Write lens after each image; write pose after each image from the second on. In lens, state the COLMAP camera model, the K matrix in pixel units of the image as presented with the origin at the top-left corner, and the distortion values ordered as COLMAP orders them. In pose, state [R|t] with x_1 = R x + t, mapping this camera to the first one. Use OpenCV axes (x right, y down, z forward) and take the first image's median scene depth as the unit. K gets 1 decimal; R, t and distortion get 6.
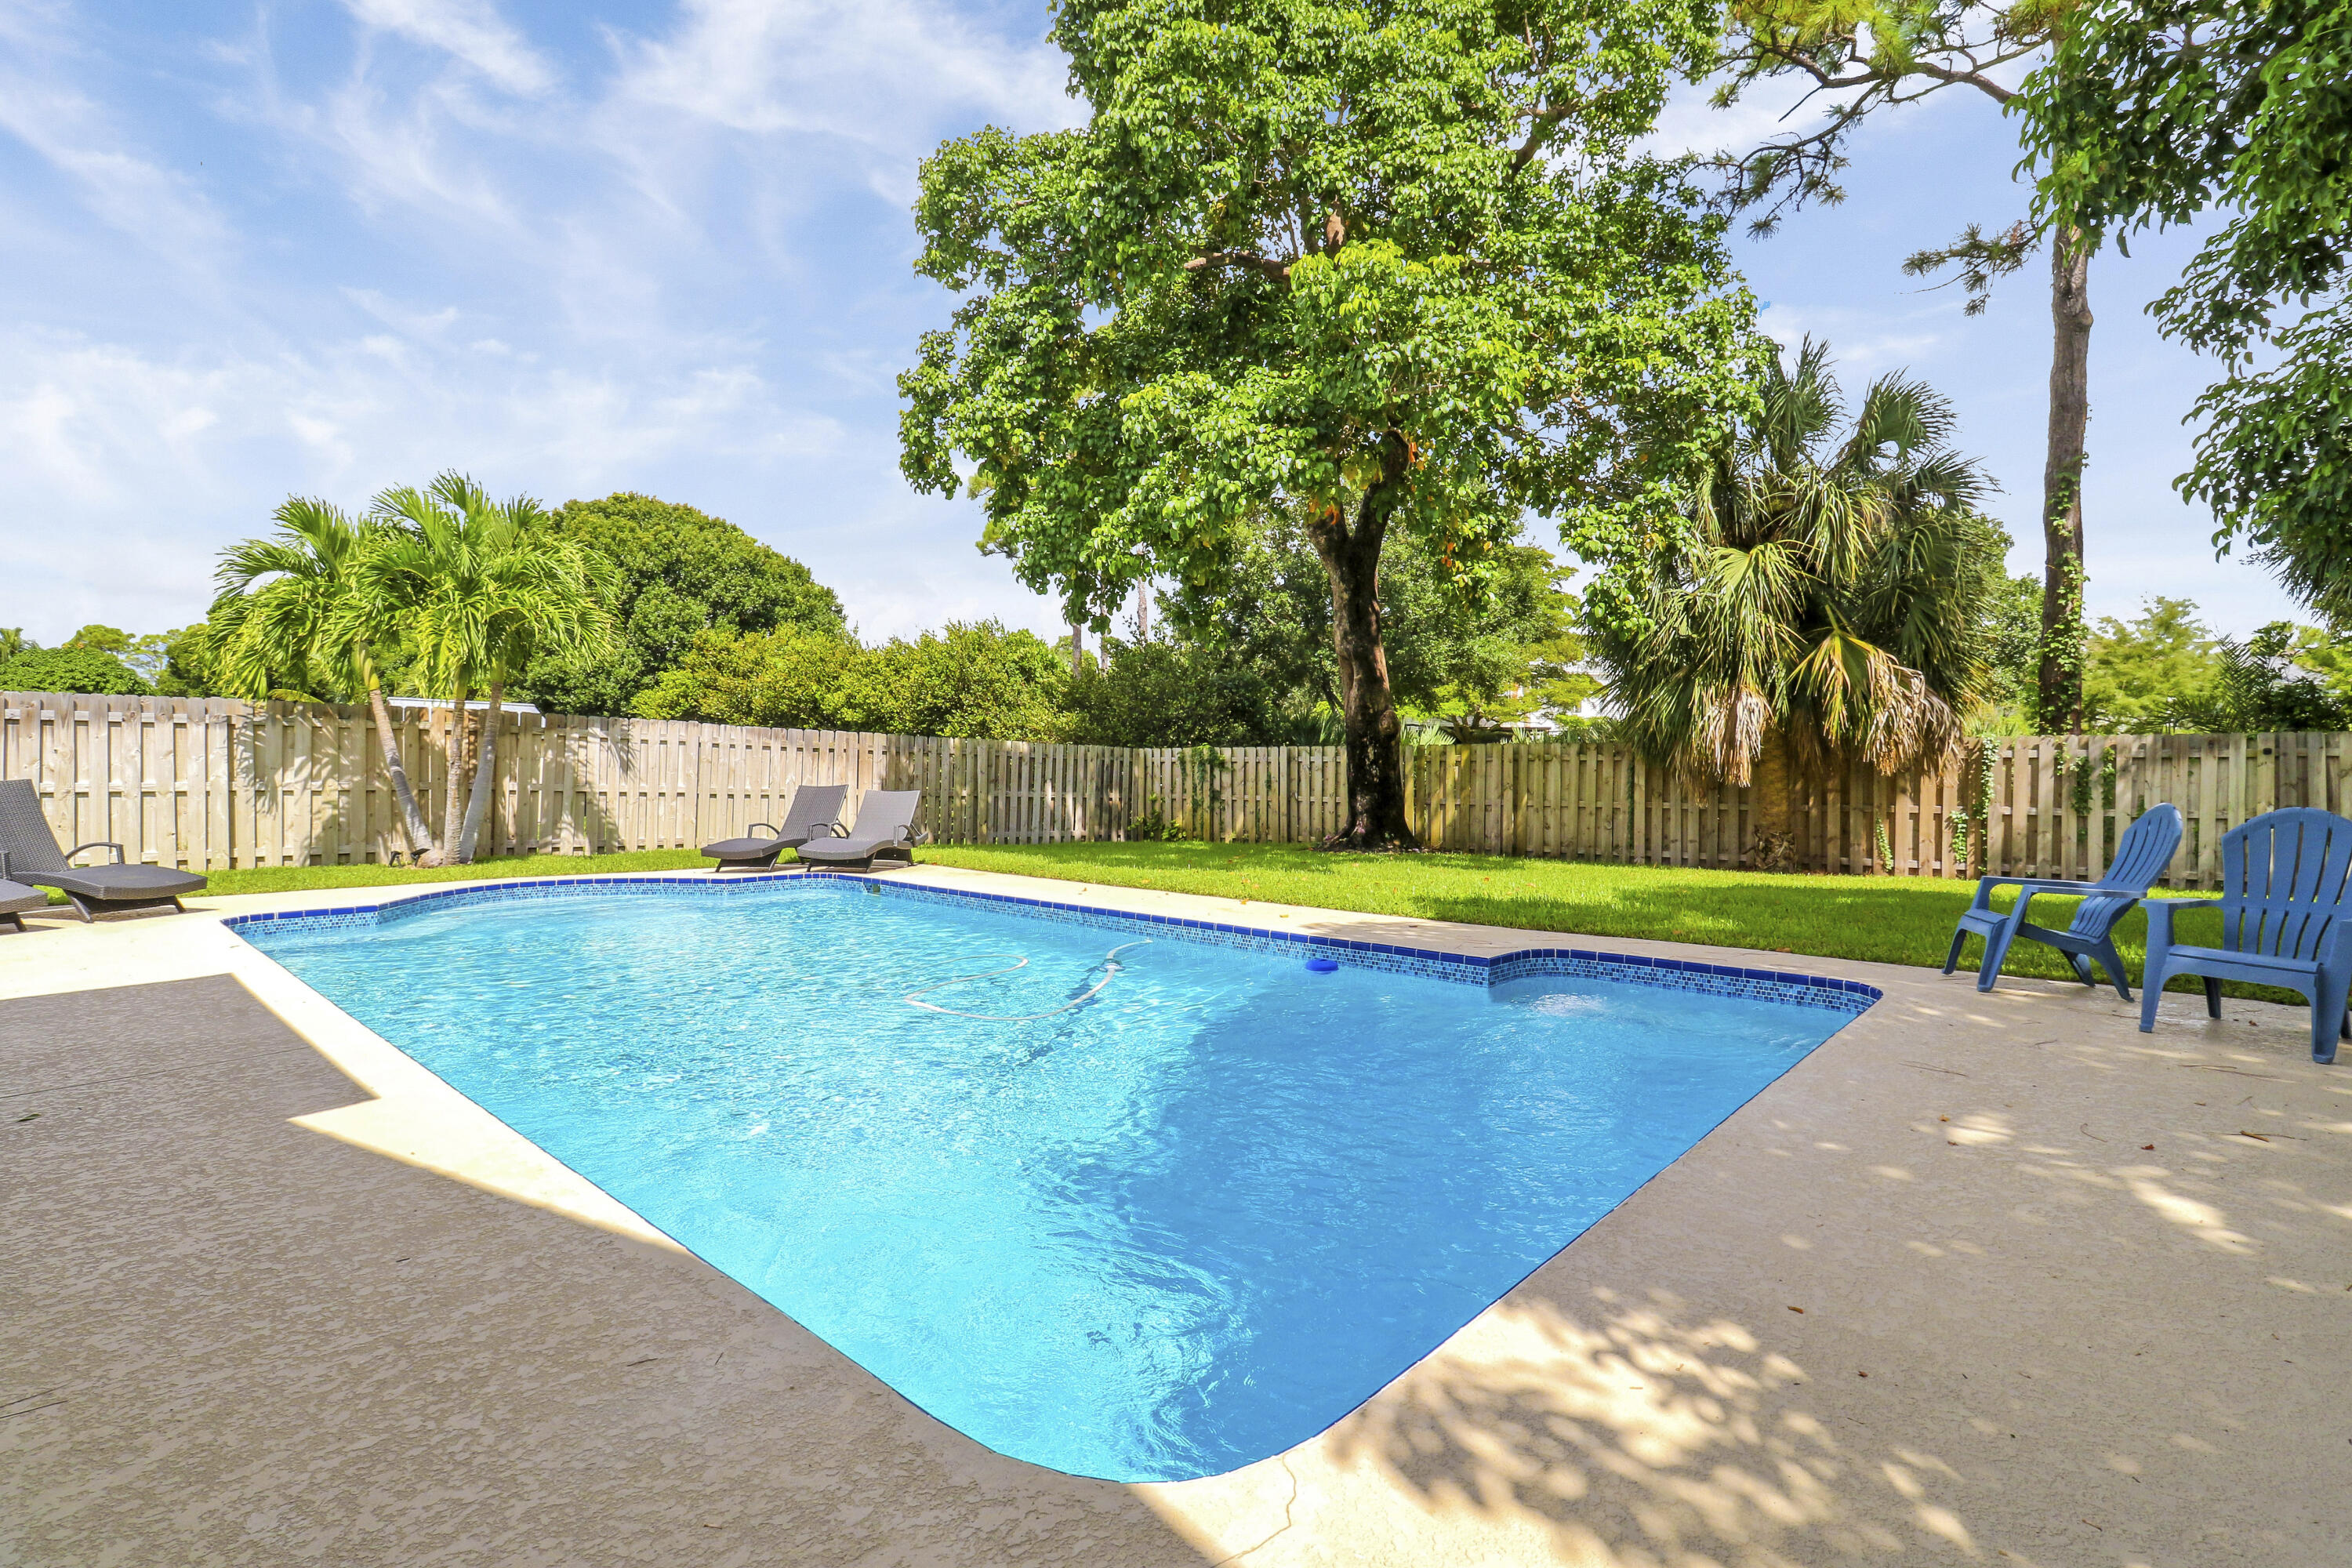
lens RADIAL K [[1090.5, 0, 1186.0], [0, 1090.5, 783.2], [0, 0, 1]] dist [-0.004888, -0.004472]
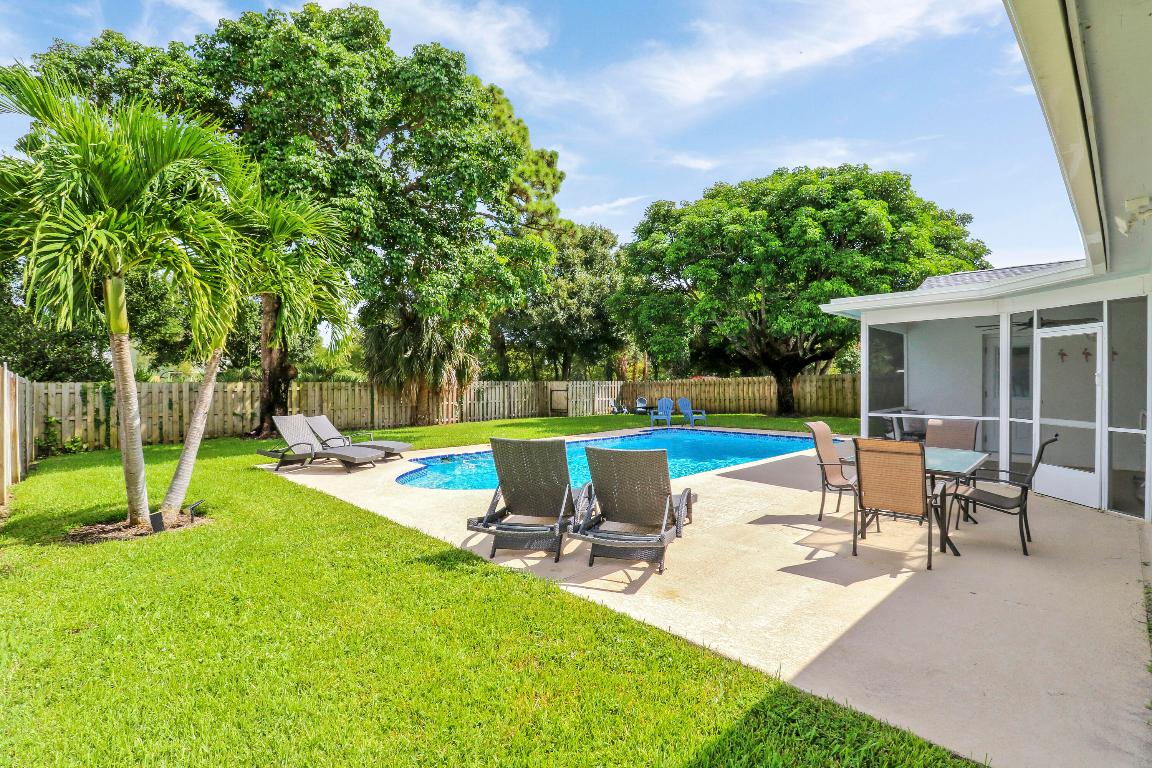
lens RADIAL K [[534.1, 0, 571.7], [0, 534.1, 382.0], [0, 0, 1]] dist [-0.004888, -0.004472]
pose [[0.080867, 0.005801, 0.996708, -0.790986], [0.025417, 0.999646, -0.007880, -0.015617], [-0.996401, 0.025971, 0.080691, 0.425597]]
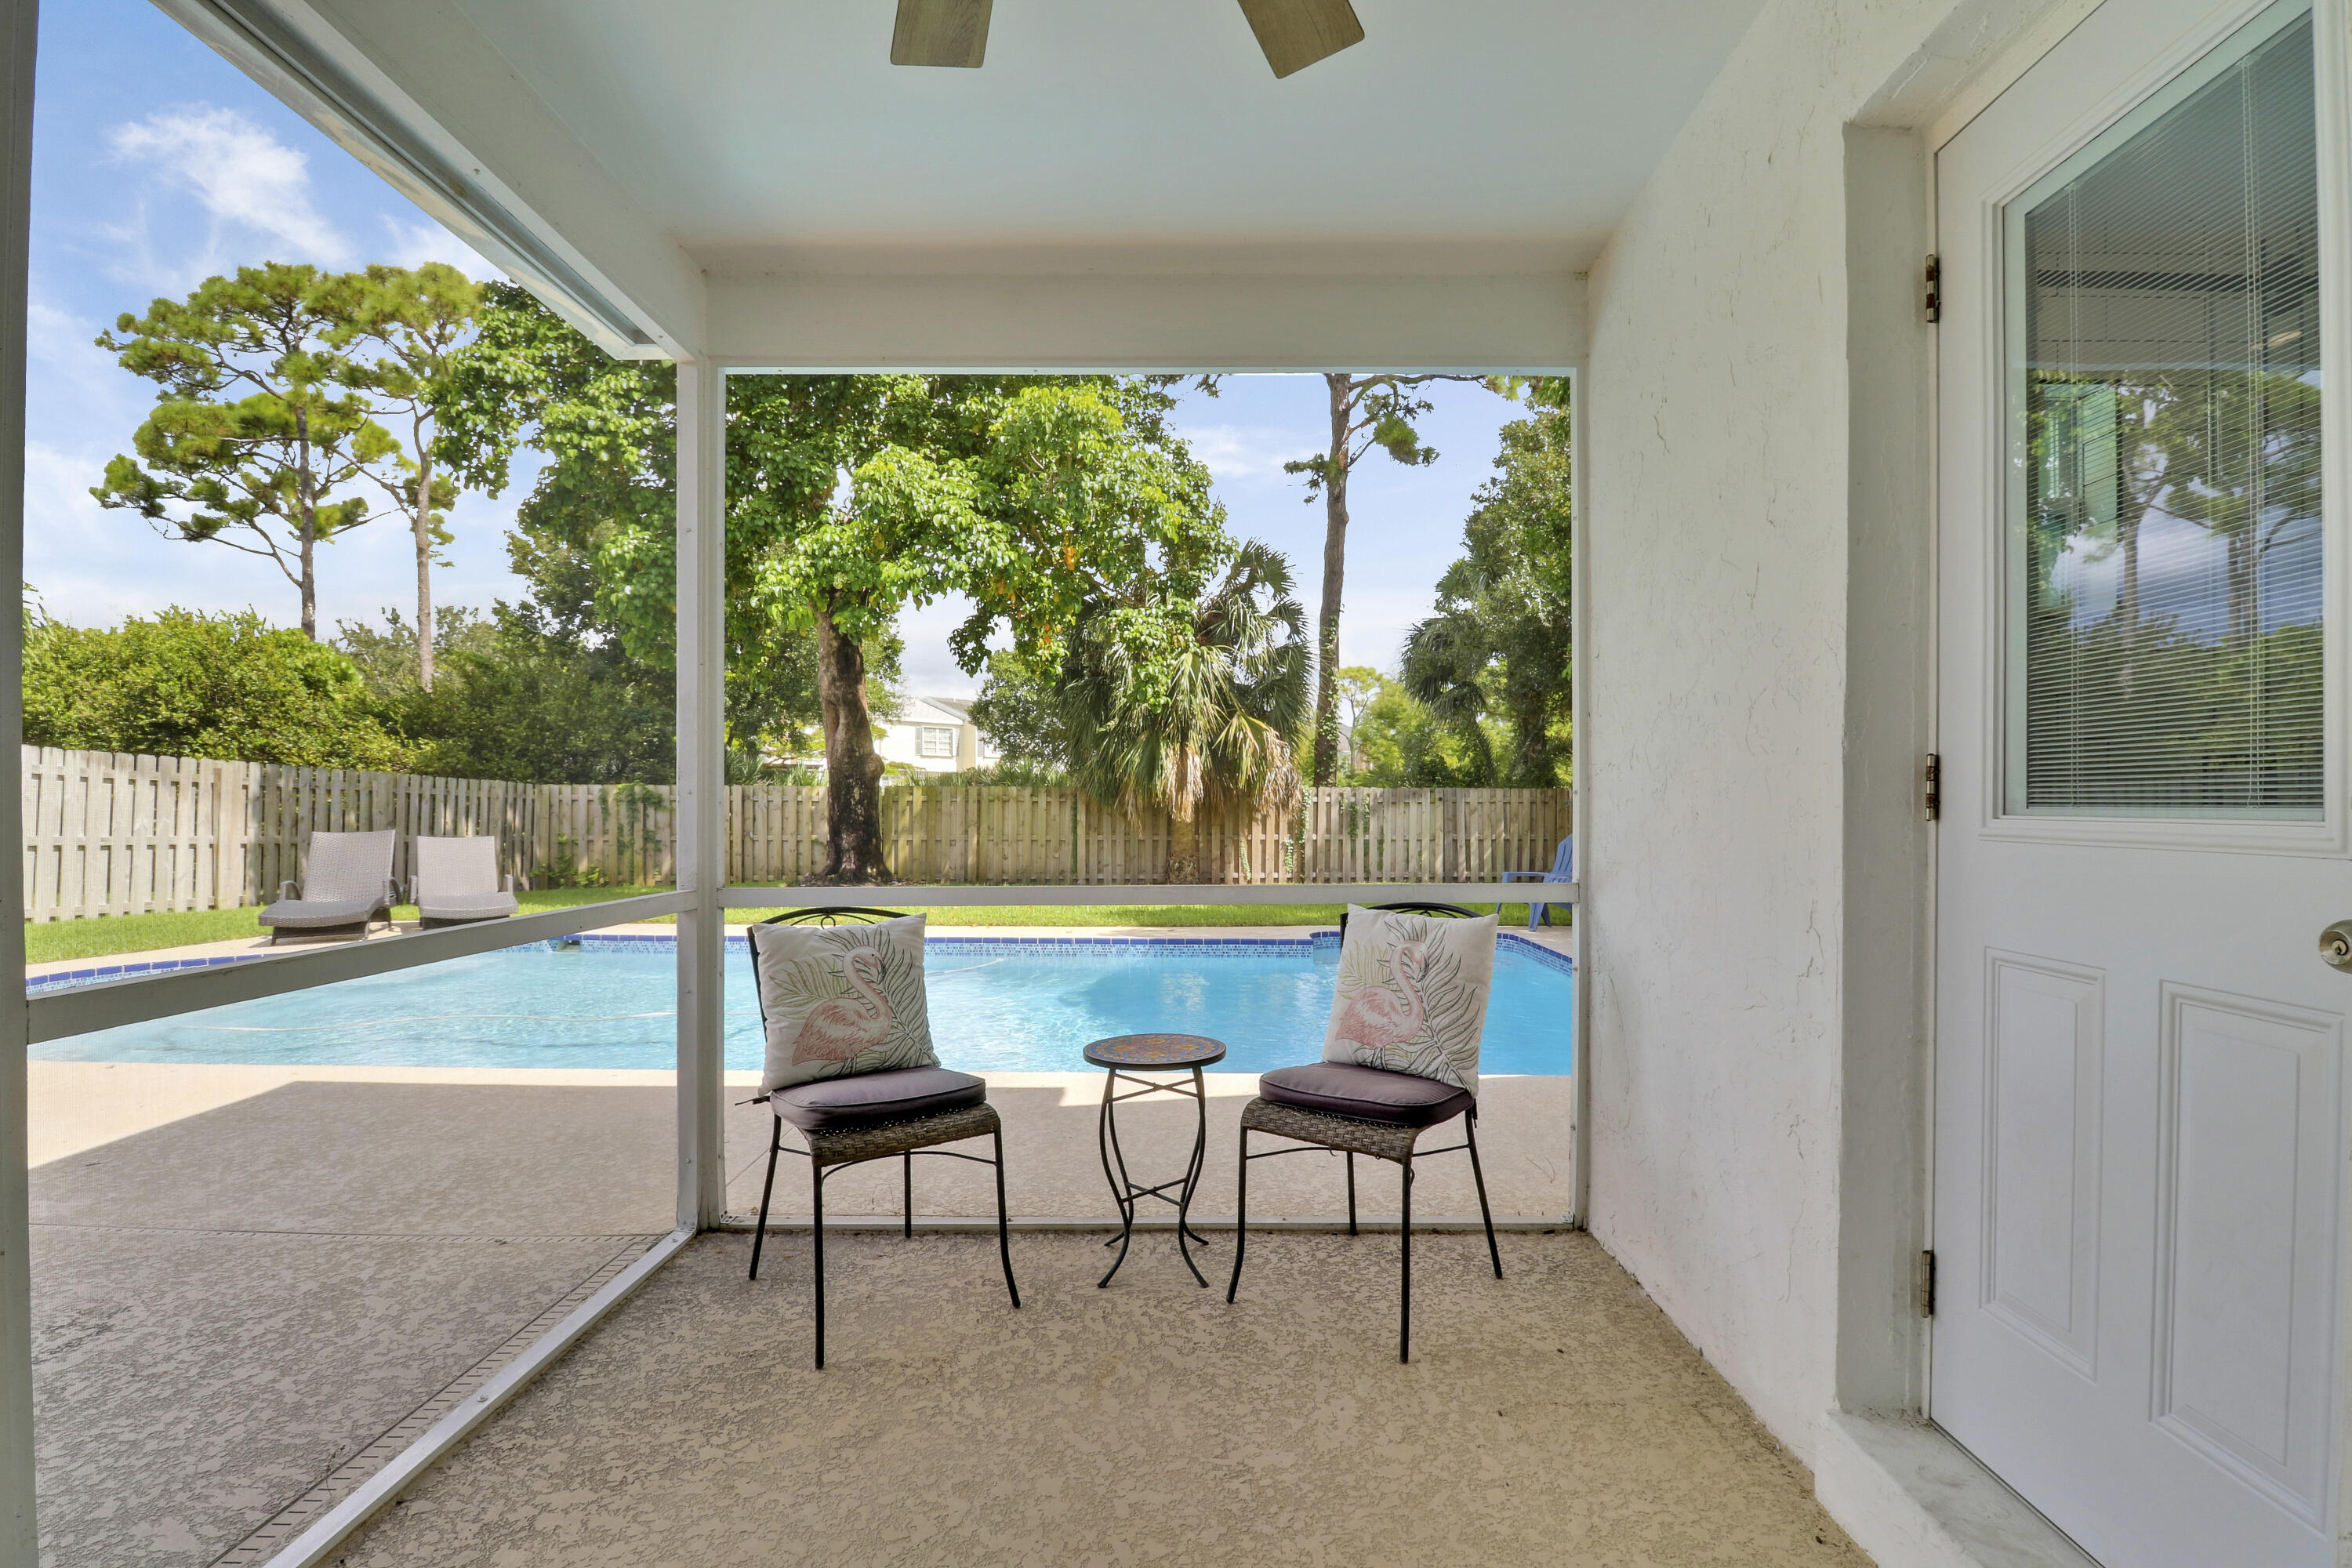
lens RADIAL K [[1103.9, 0, 1183.1], [0, 1103.9, 802.2], [0, 0, 1]] dist [0.005578, -0.014050]
pose [[0.748020, 0.003349, 0.663668, -0.323914], [0.006630, 0.999900, -0.012518, -0.003704], [-0.663644, 0.013764, 0.747922, -0.016029]]
